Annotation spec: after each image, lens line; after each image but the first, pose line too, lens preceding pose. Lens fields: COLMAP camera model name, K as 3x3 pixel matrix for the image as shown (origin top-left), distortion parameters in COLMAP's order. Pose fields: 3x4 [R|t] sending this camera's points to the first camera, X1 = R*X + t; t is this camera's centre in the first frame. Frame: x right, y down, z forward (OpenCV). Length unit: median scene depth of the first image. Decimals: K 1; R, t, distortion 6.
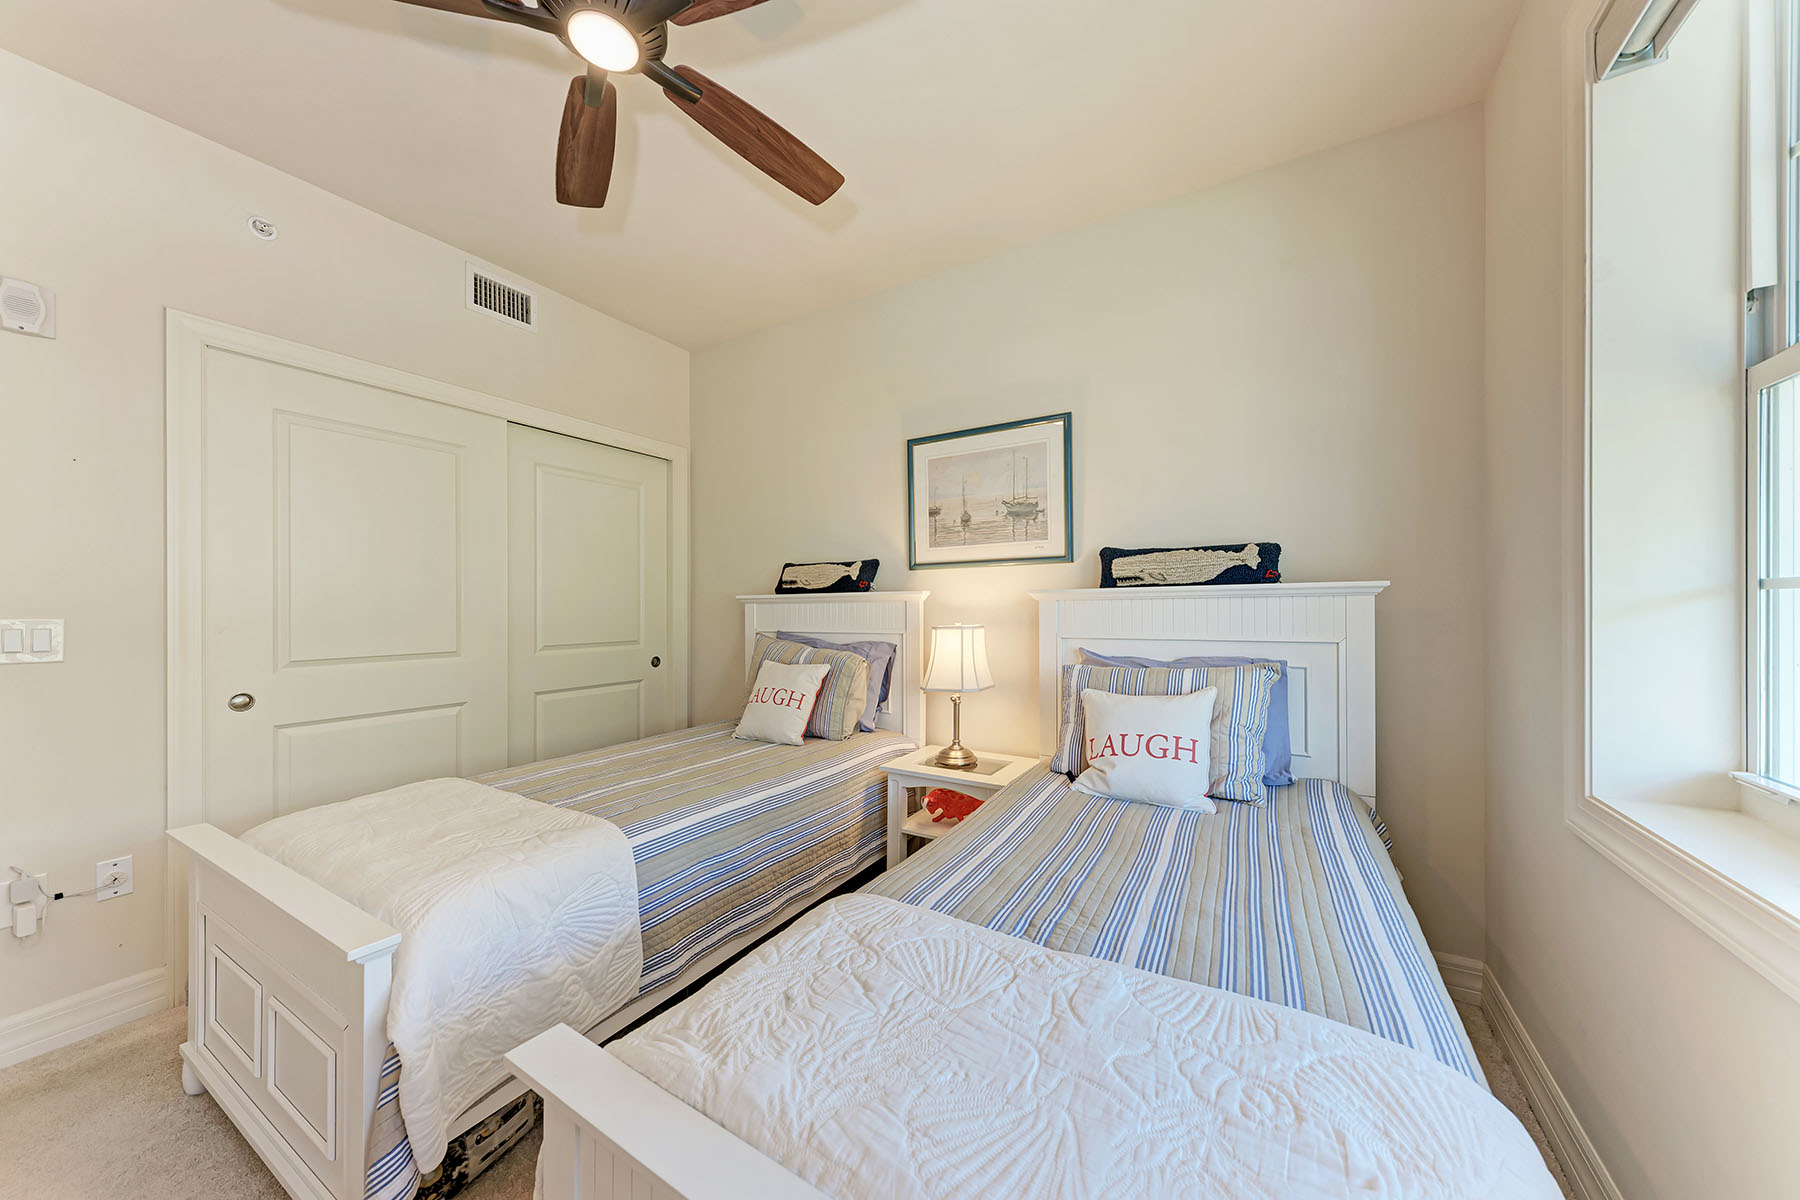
lens RADIAL K [[614.9, 0, 897.6], [0, 614.9, 602.9], [0, 0, 1]] dist [0.007092, -0.001075]
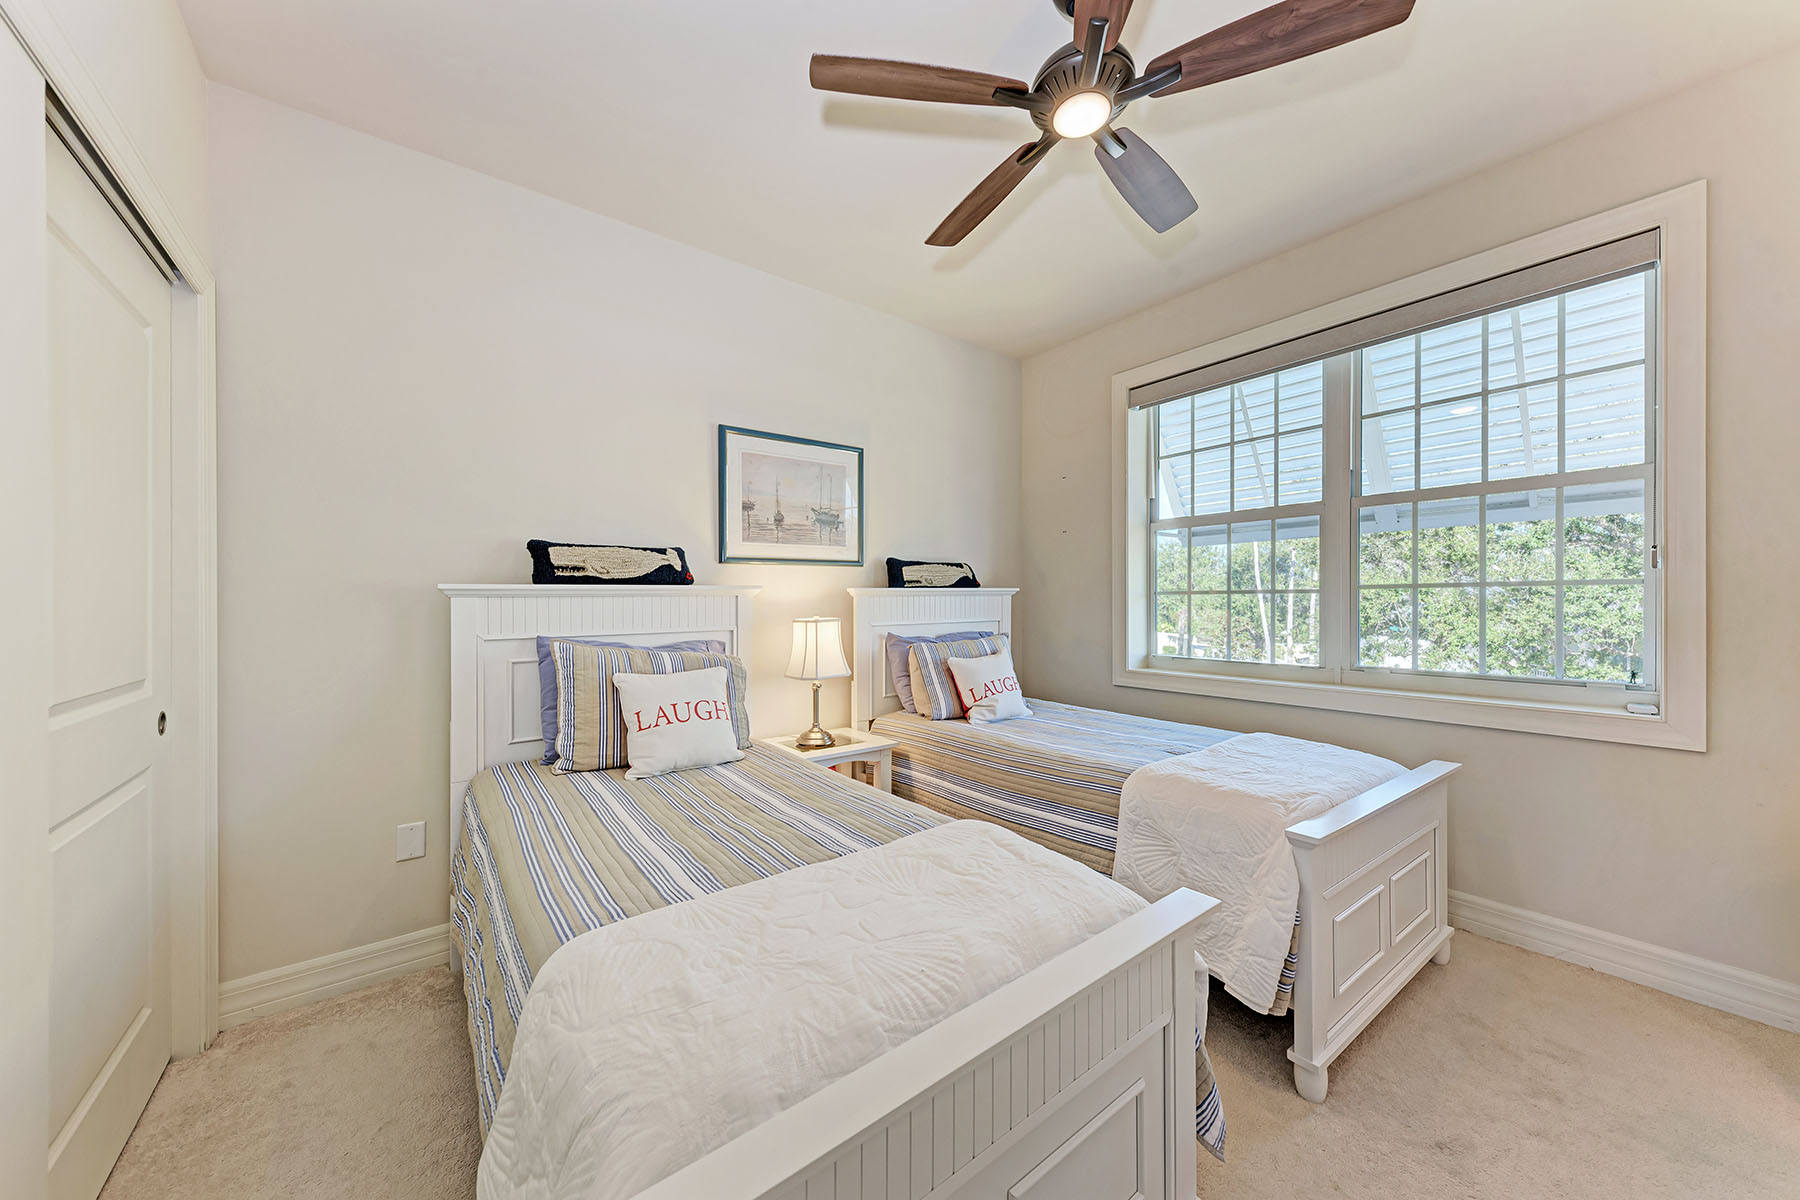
lens RADIAL K [[614.9, 0, 900.5], [0, 614.9, 605.2], [0, 0, 1]] dist [0.007092, -0.001075]
pose [[0.383331, -0.004643, 0.923599, -0.818987], [-0.003058, 0.999975, 0.006297, 0.005083], [-0.923606, -0.005238, 0.383307, 0.418963]]
